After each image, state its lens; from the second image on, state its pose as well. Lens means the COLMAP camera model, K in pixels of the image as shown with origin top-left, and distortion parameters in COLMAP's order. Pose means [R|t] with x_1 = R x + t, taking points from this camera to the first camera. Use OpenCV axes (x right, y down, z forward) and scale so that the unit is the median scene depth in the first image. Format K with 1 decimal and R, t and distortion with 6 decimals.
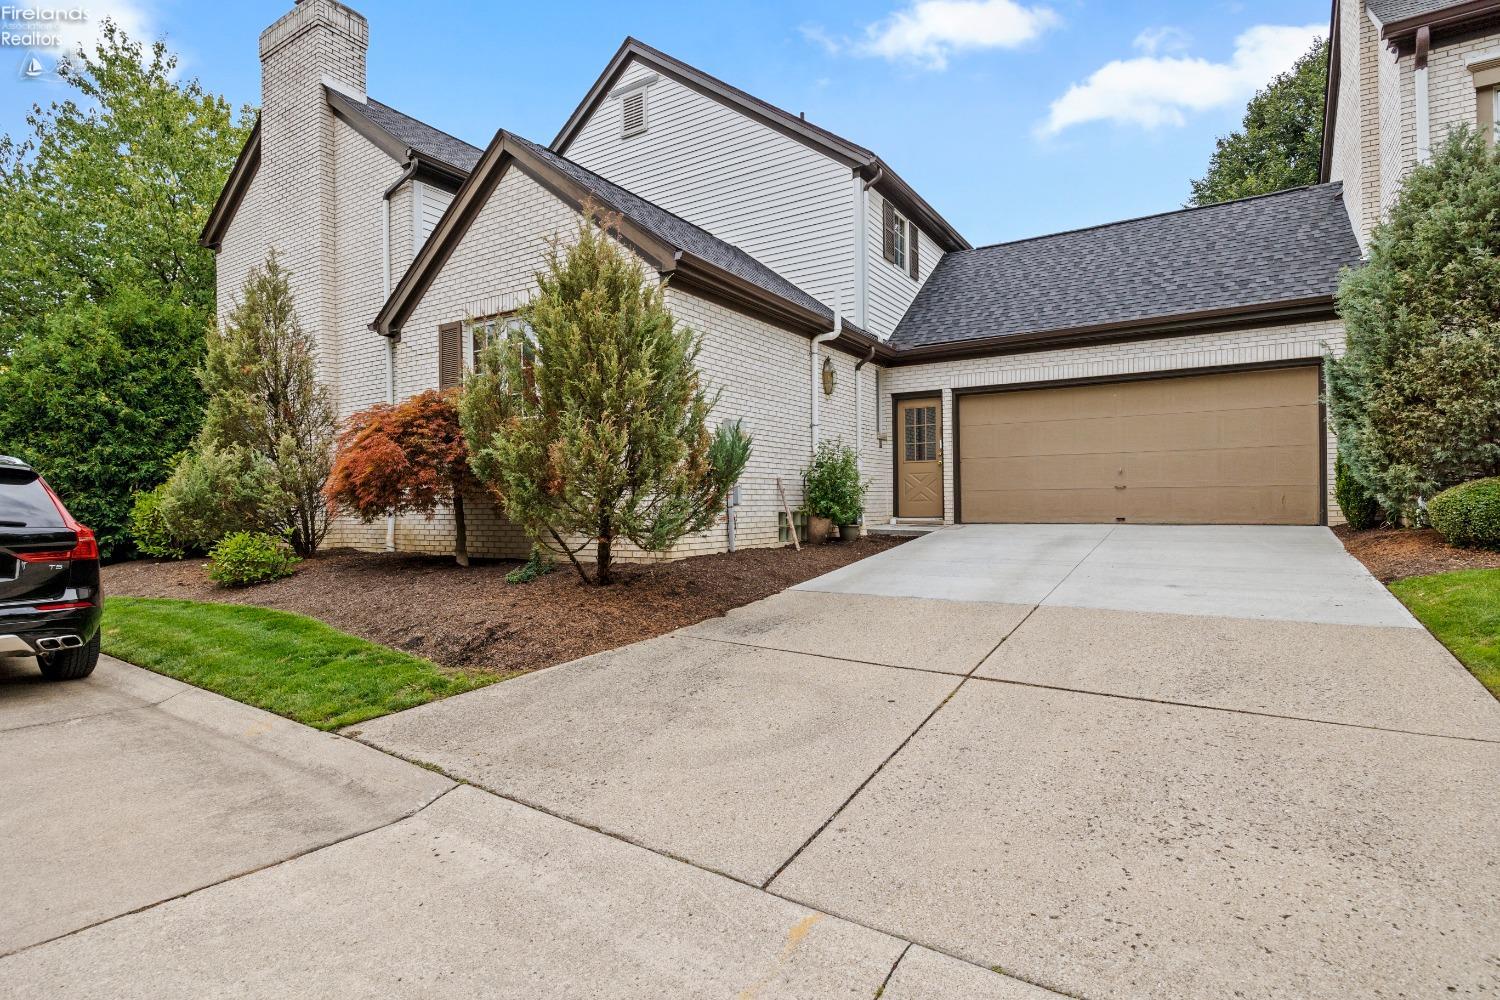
lens RADIAL K [[758.0, 0, 747.9], [0, 758.0, 494.1], [0, 0, 1]] dist [-0.010692, 0.000235]
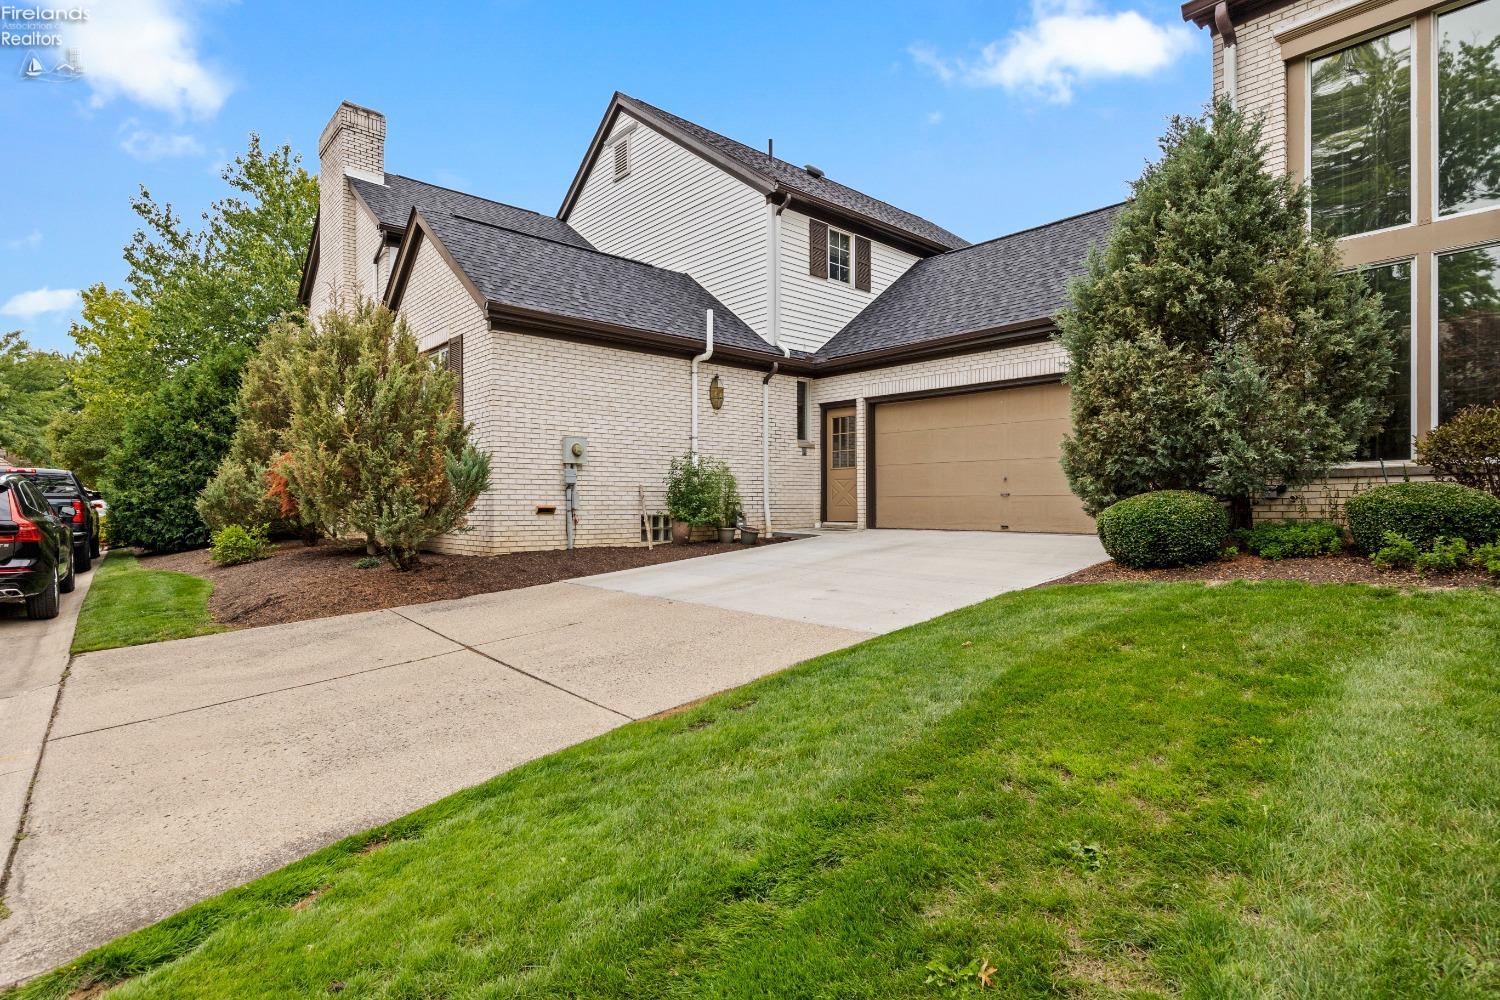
lens RADIAL K [[758.0, 0, 755.9], [0, 758.0, 498.0], [0, 0, 1]] dist [-0.010692, 0.000235]
pose [[0.962842, 0.006745, -0.269981, 0.427439], [-0.004901, 0.999960, 0.007504, -0.010085], [0.270021, -0.005902, 0.962836, -0.040500]]
